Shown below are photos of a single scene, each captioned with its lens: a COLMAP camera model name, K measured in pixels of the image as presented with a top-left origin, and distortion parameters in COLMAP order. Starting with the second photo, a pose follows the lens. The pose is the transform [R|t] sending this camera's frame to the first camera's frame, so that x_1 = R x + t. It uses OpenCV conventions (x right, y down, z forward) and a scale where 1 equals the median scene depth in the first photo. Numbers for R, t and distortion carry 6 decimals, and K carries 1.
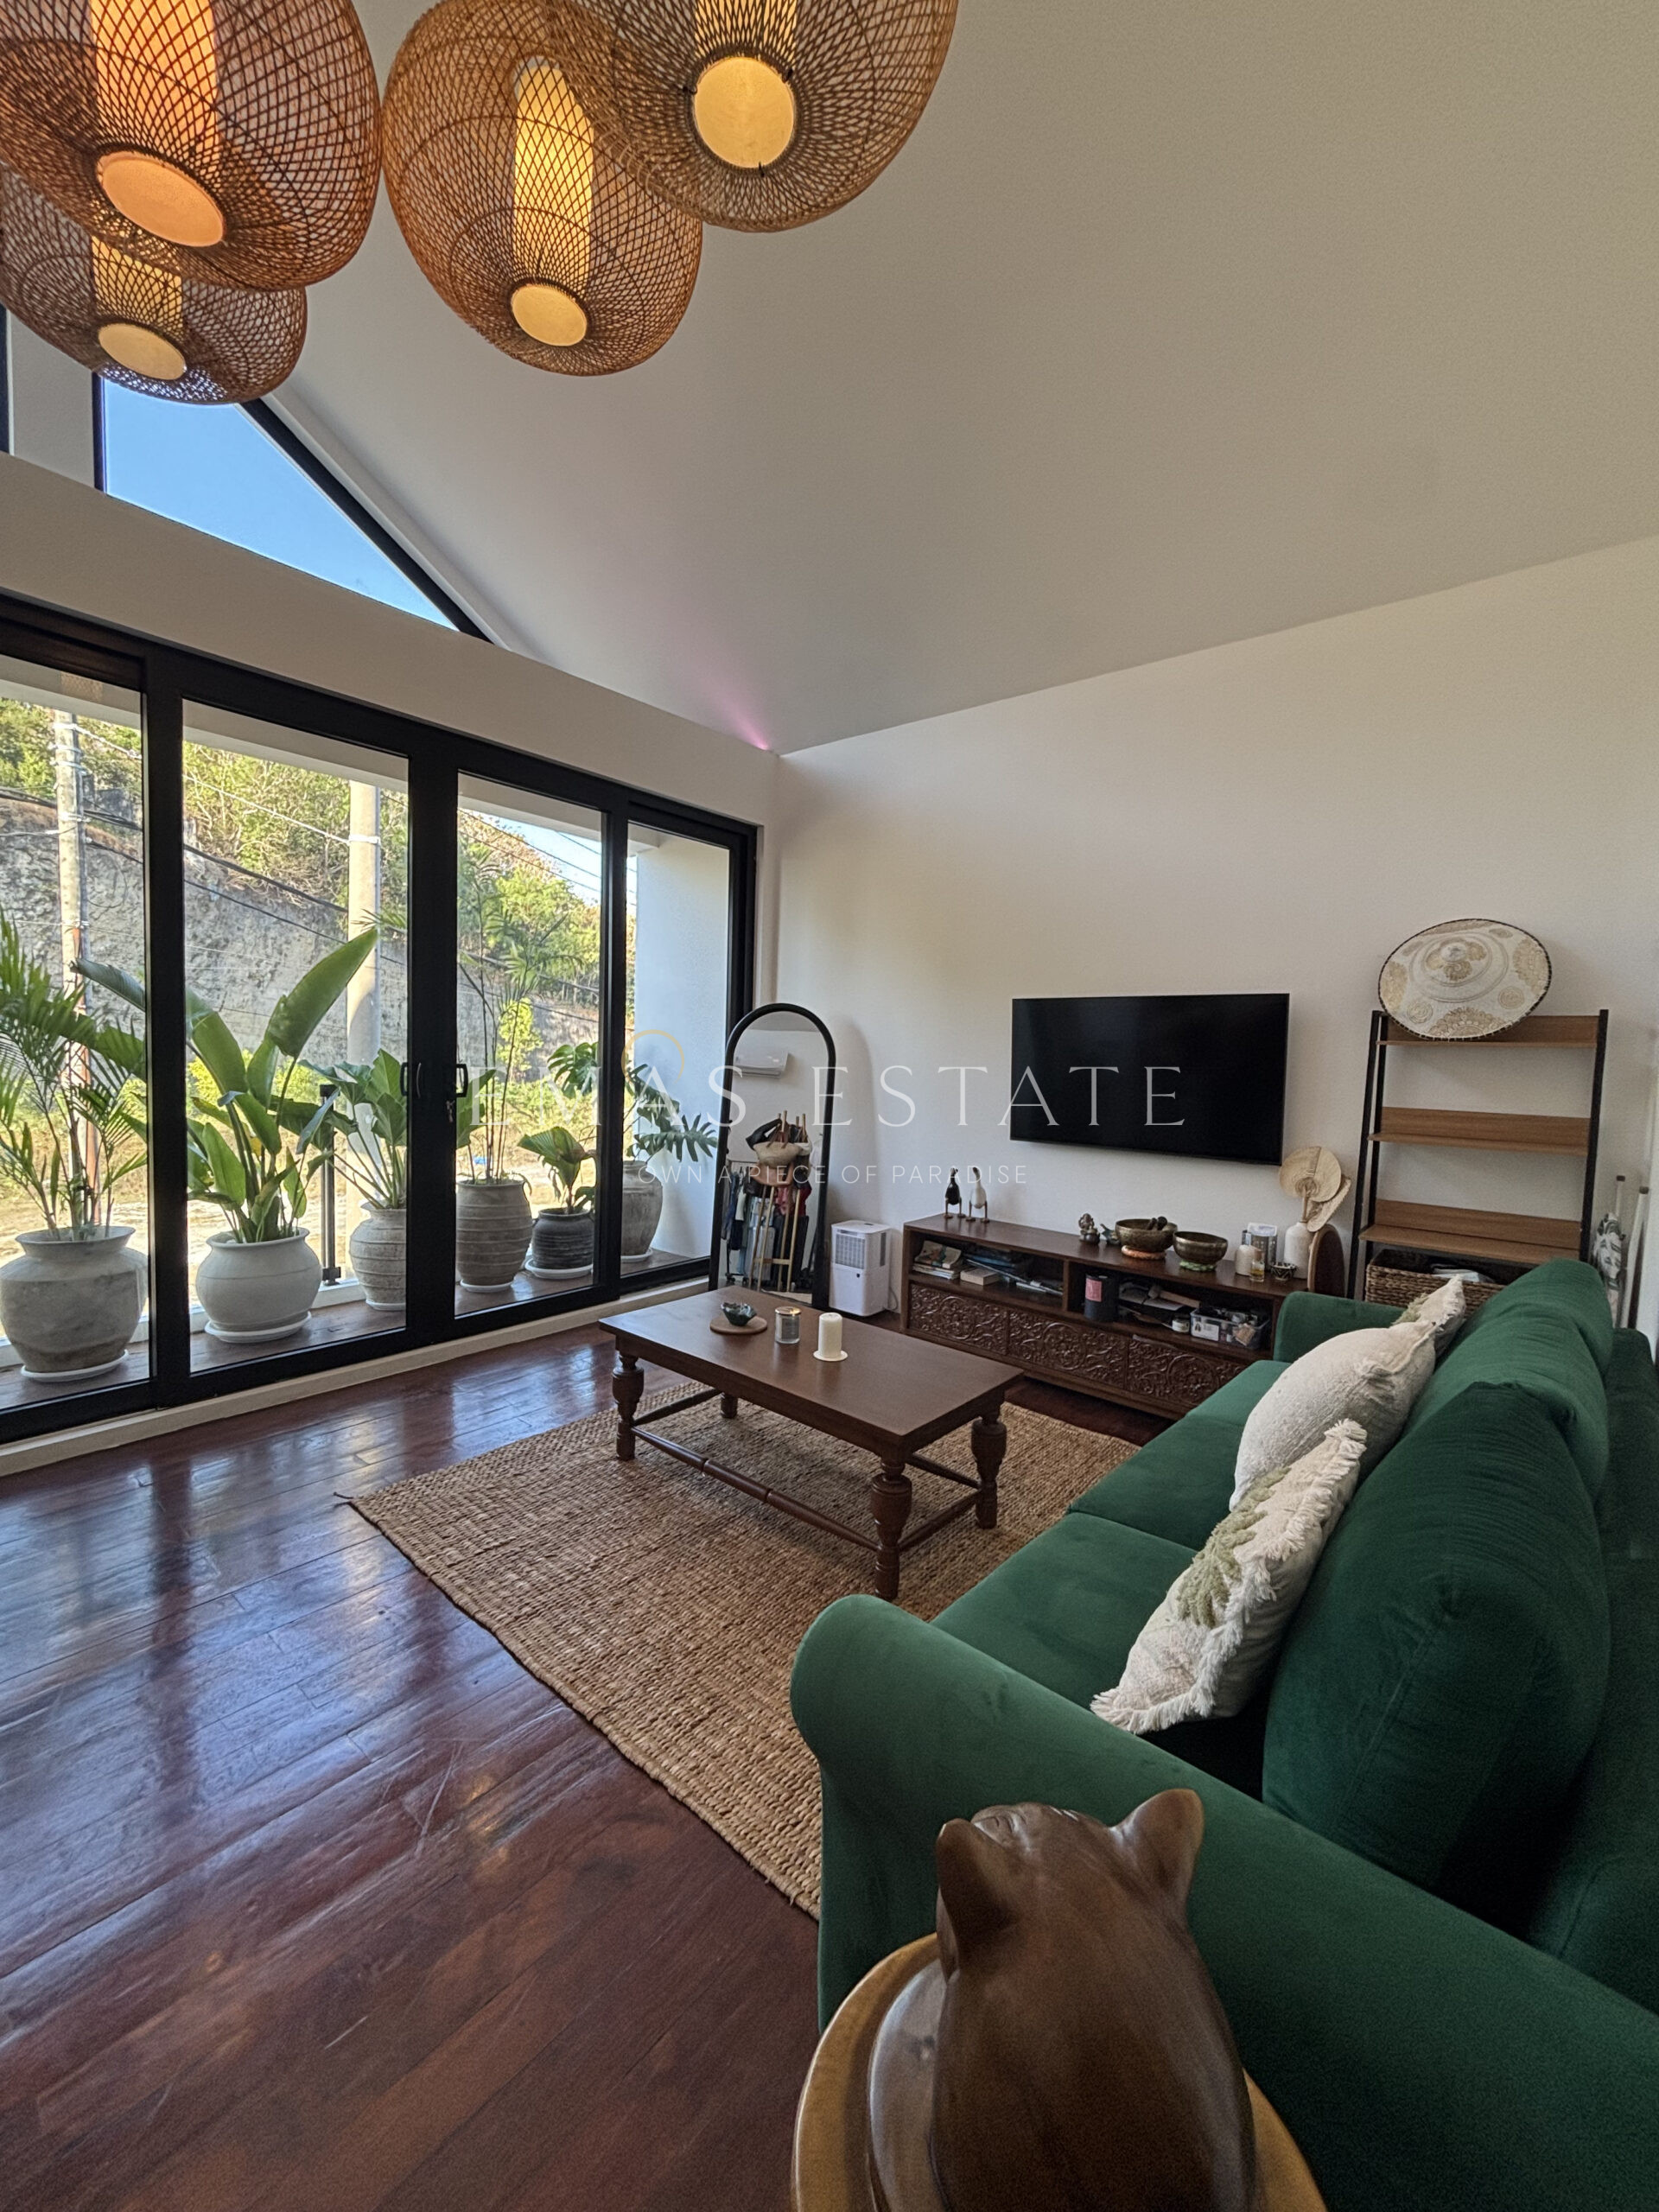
lens RADIAL K [[874.3, 0, 824.5], [0, 874.3, 1100.3], [0, 0, 1]] dist [-0.000921, 0.000103]
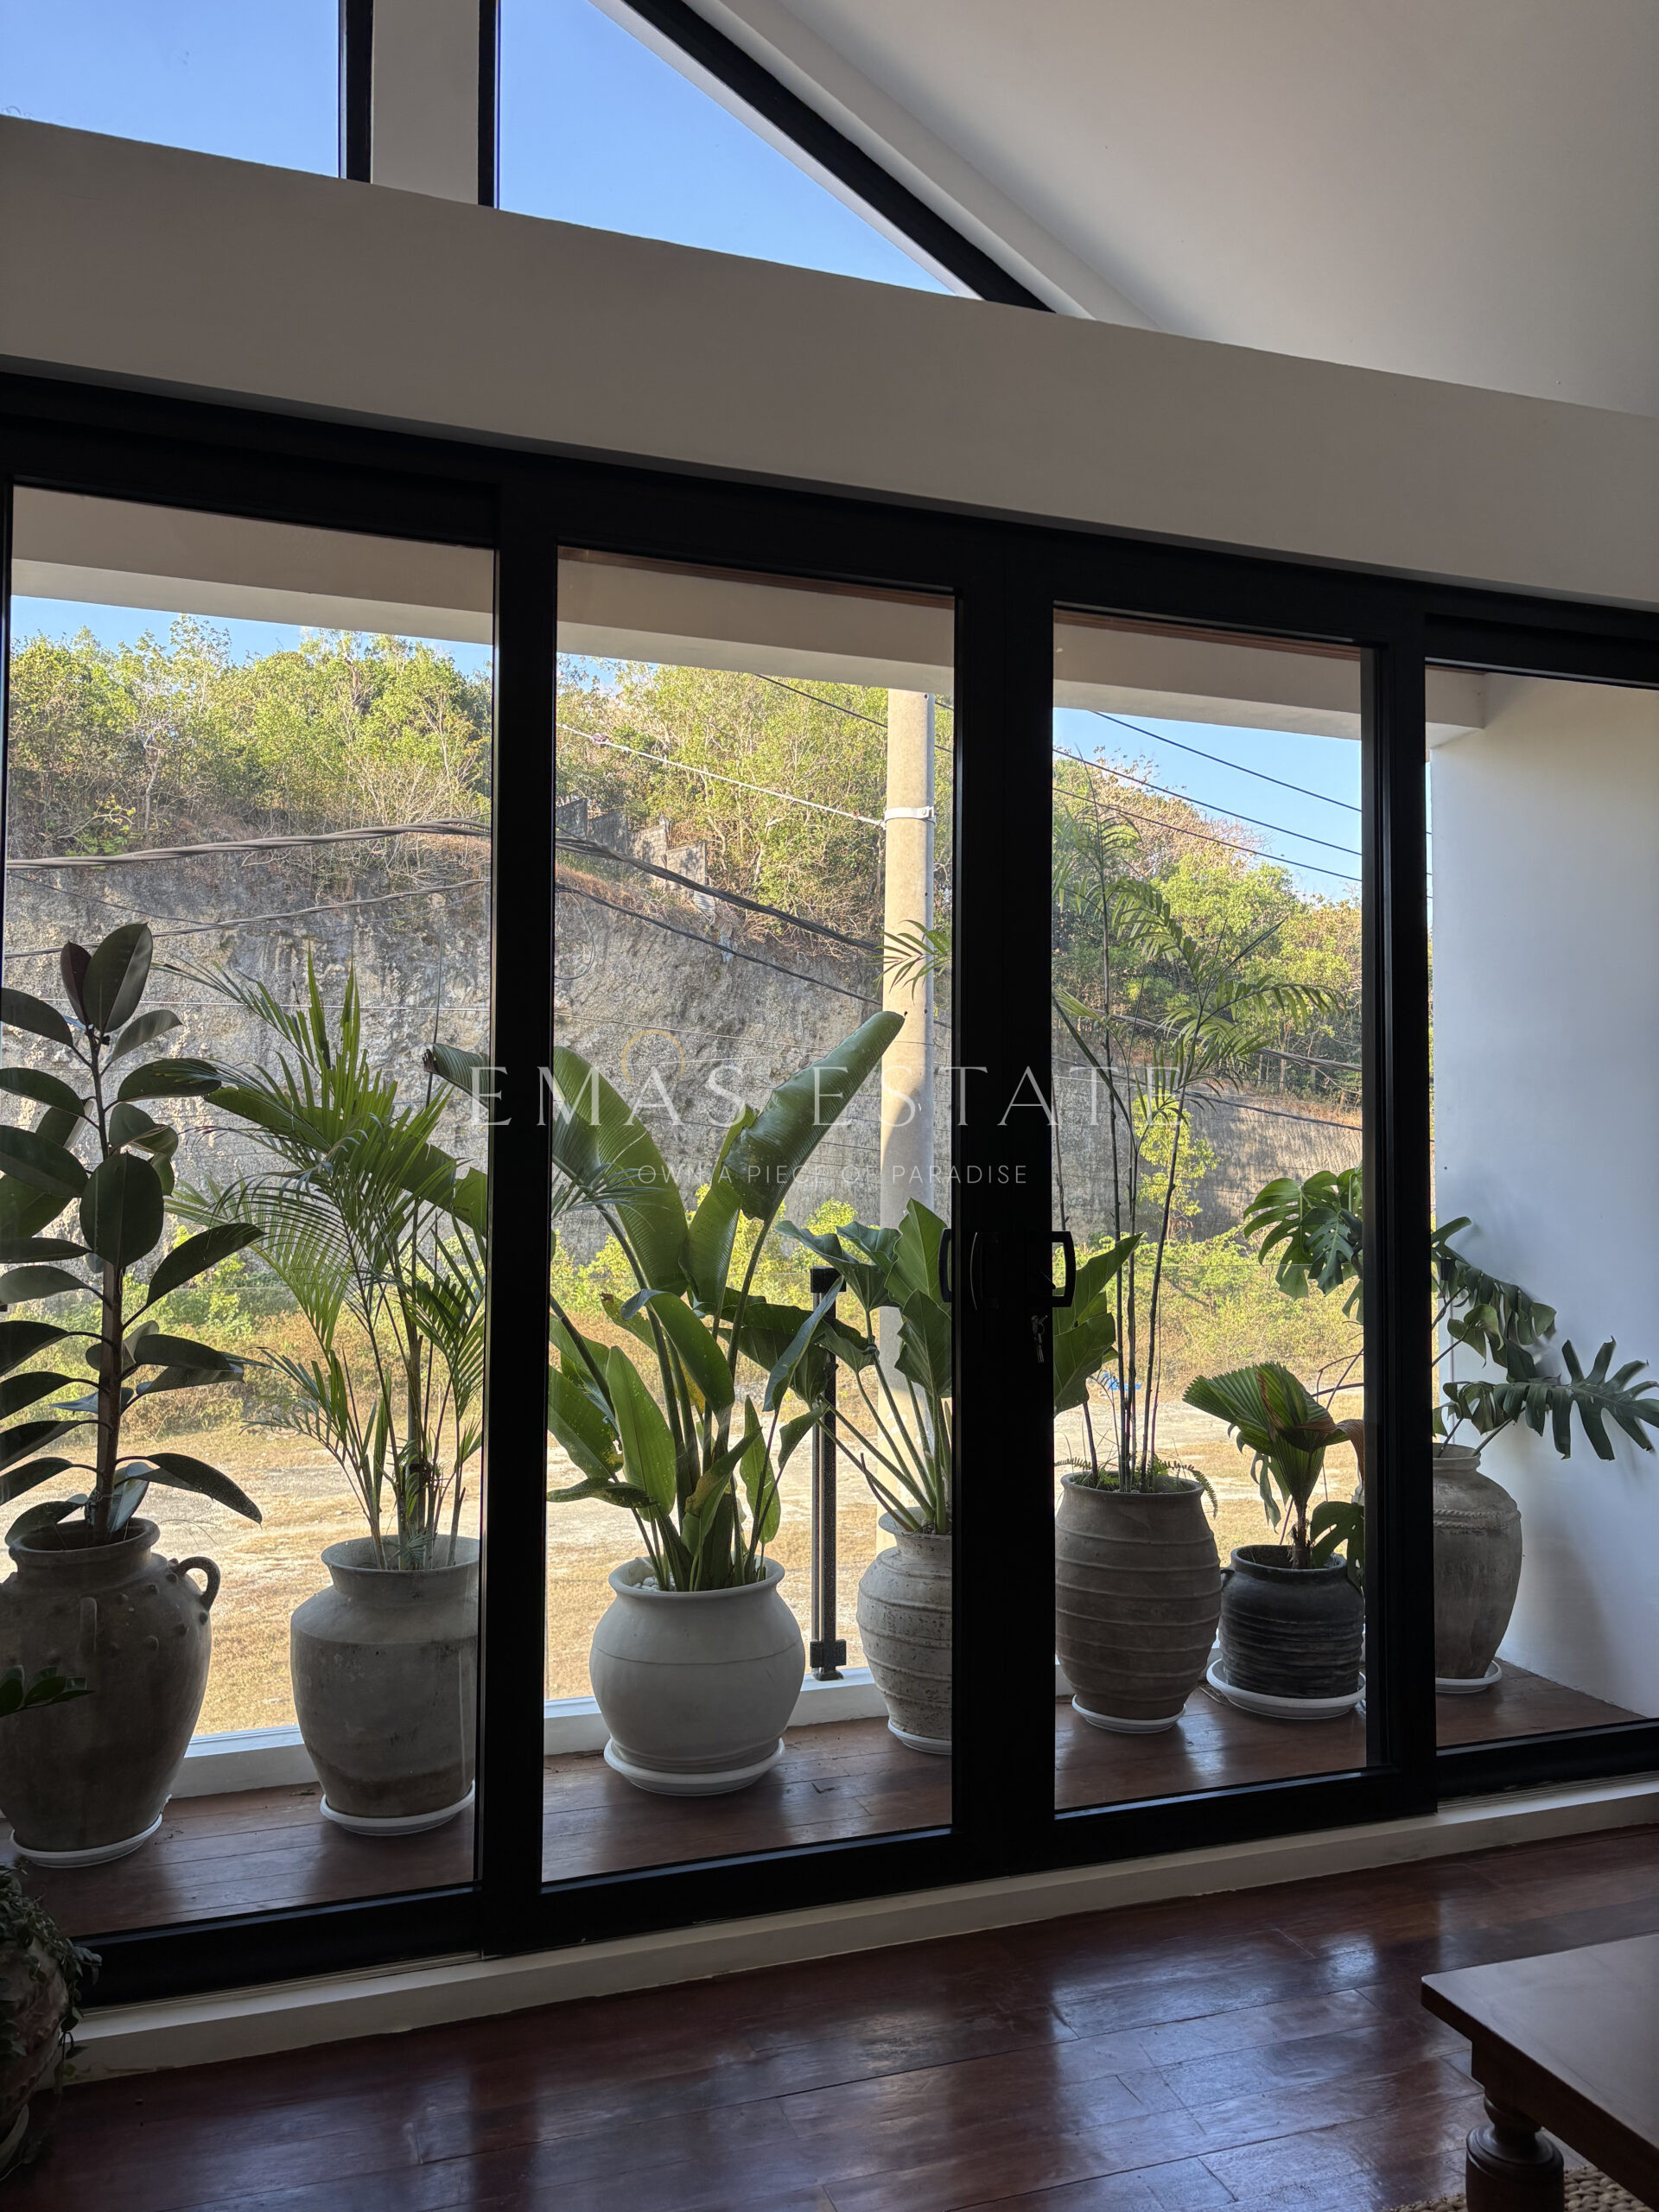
lens RADIAL K [[1635.7, 0, 834.8], [0, 1635.7, 1089.7], [0, 0, 1]] dist [0.014424, -0.031895]
pose [[0.854768, -0.050278, -0.516570, -0.082961], [-0.007617, 0.993975, -0.109346, -0.023086], [0.518955, 0.097400, 0.849234, 0.233163]]
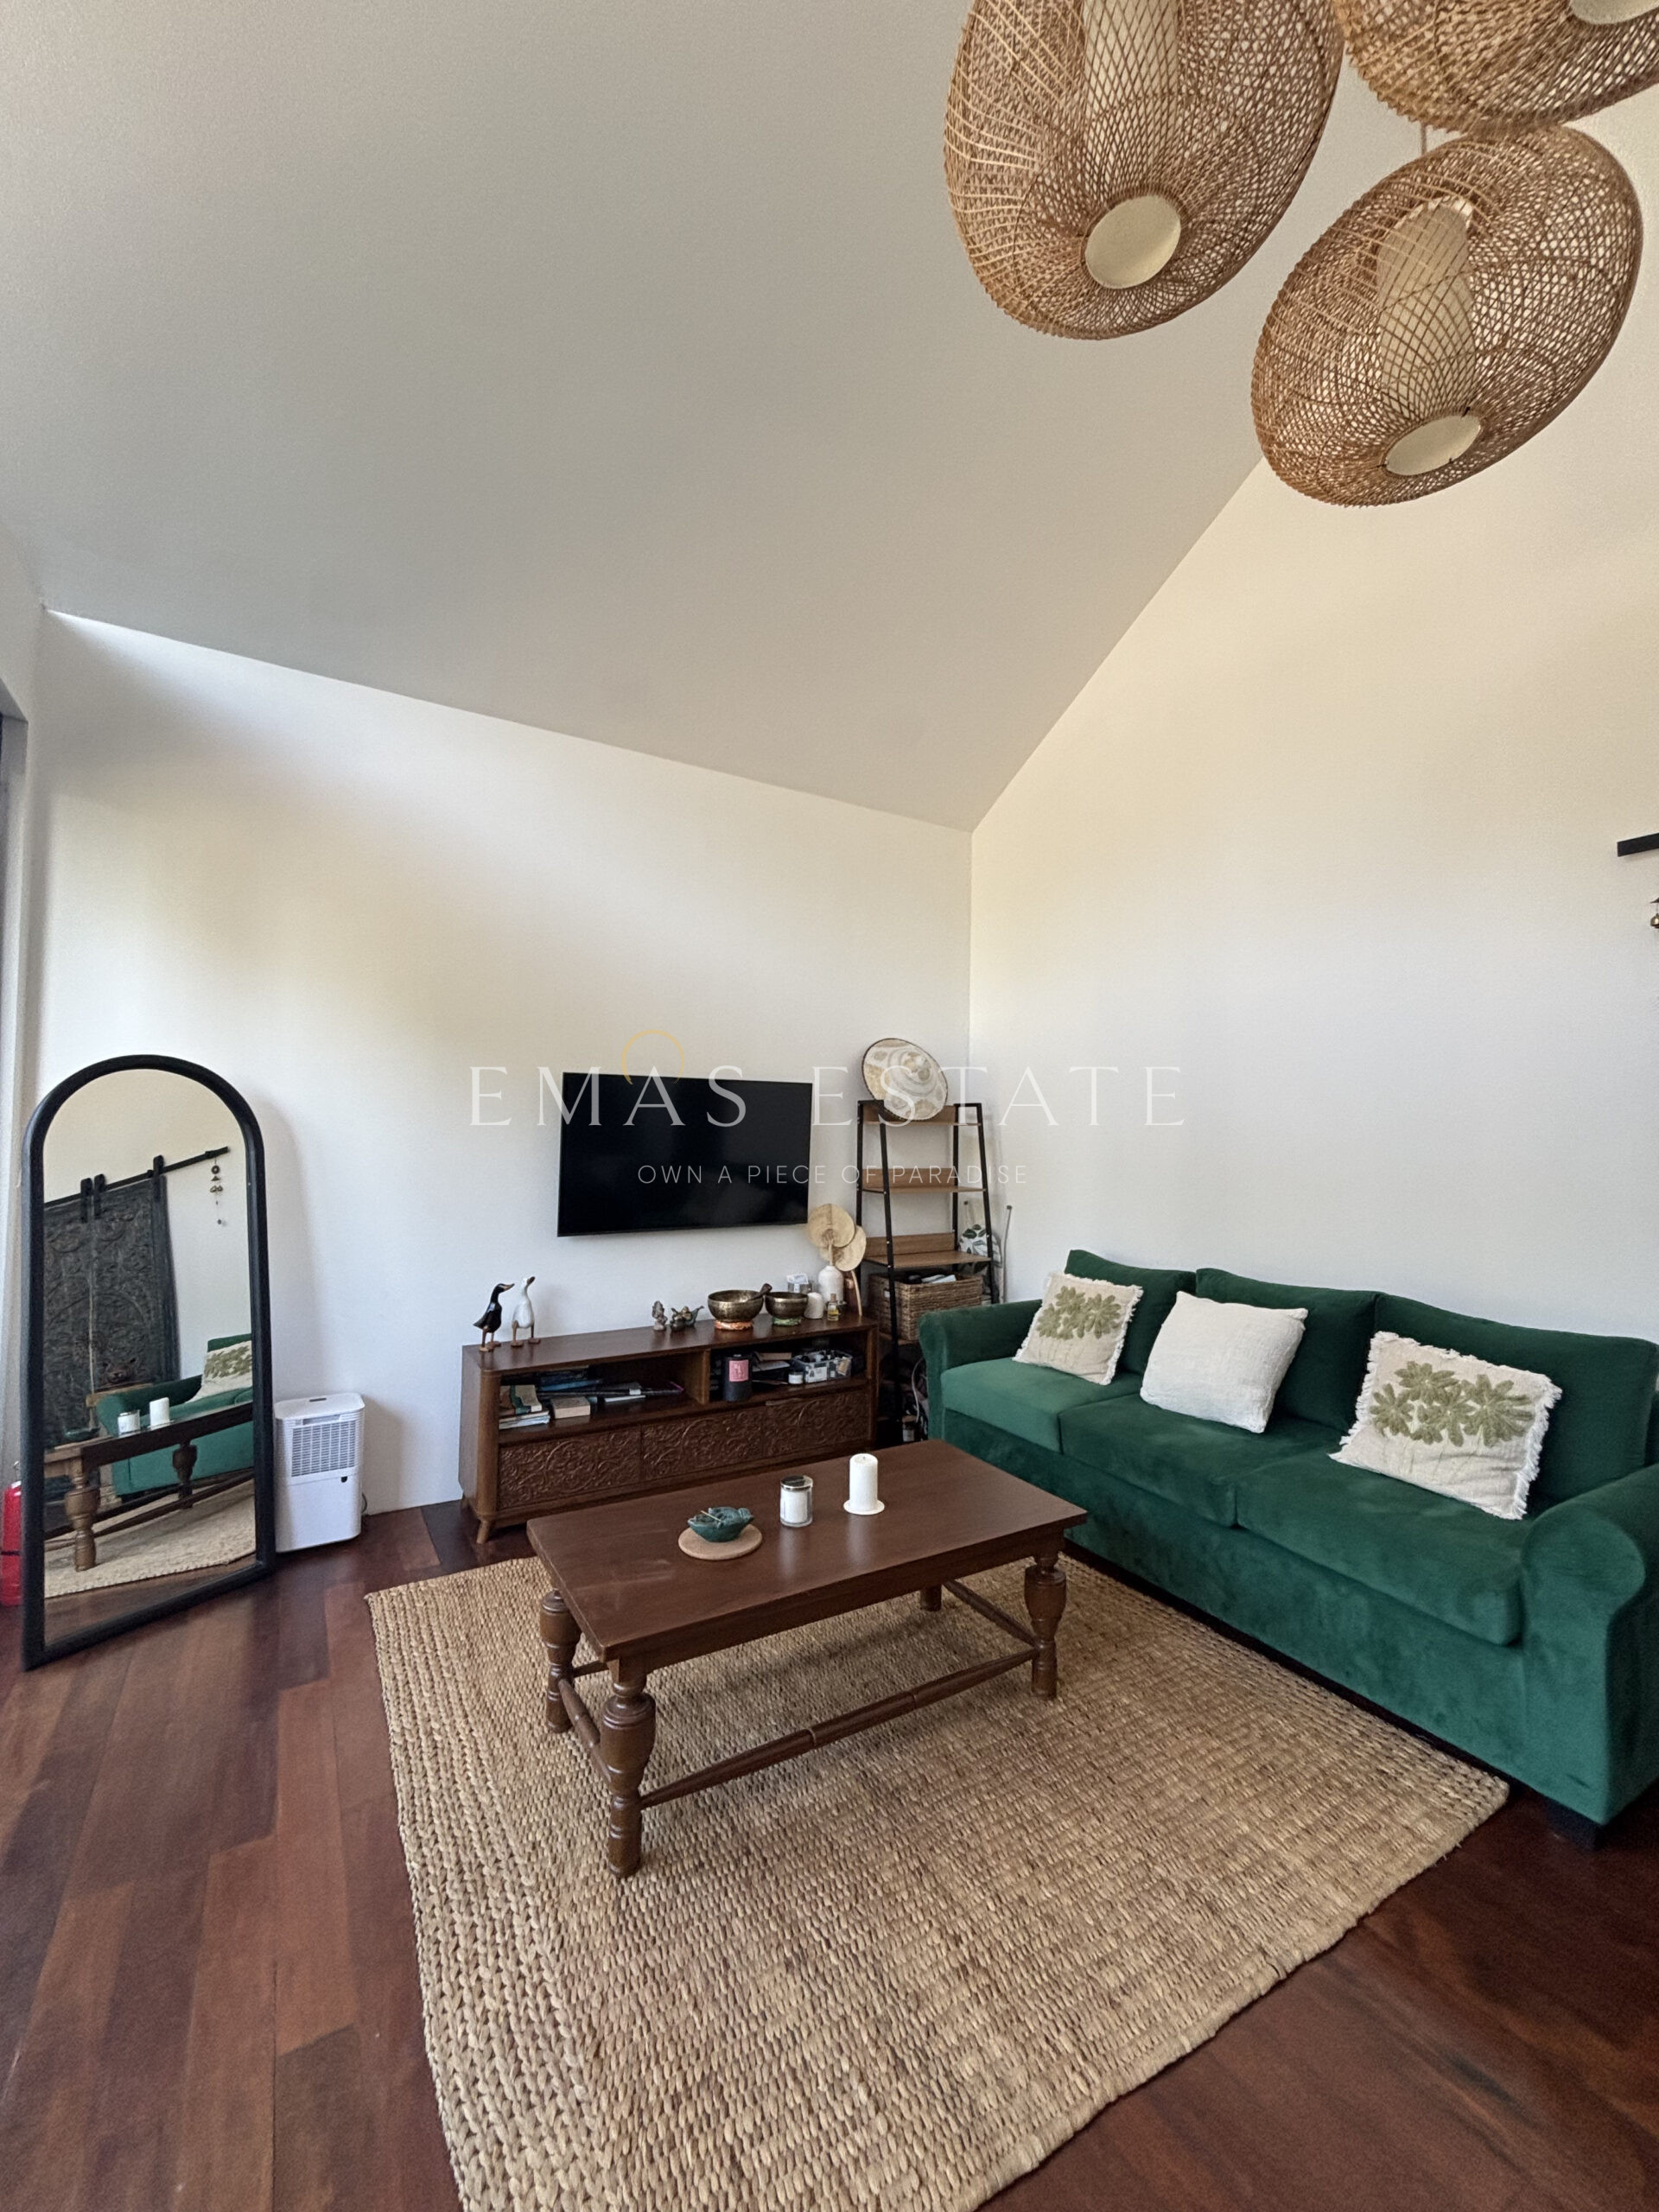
lens RADIAL K [[874.3, 0, 827.5], [0, 874.3, 1105.2], [0, 0, 1]] dist [-0.000921, 0.000103]
pose [[0.331358, 0.004165, 0.943496, -0.601123], [0.060471, 0.997841, -0.025643, -0.054497], [-0.941565, 0.065551, 0.330391, 0.549382]]
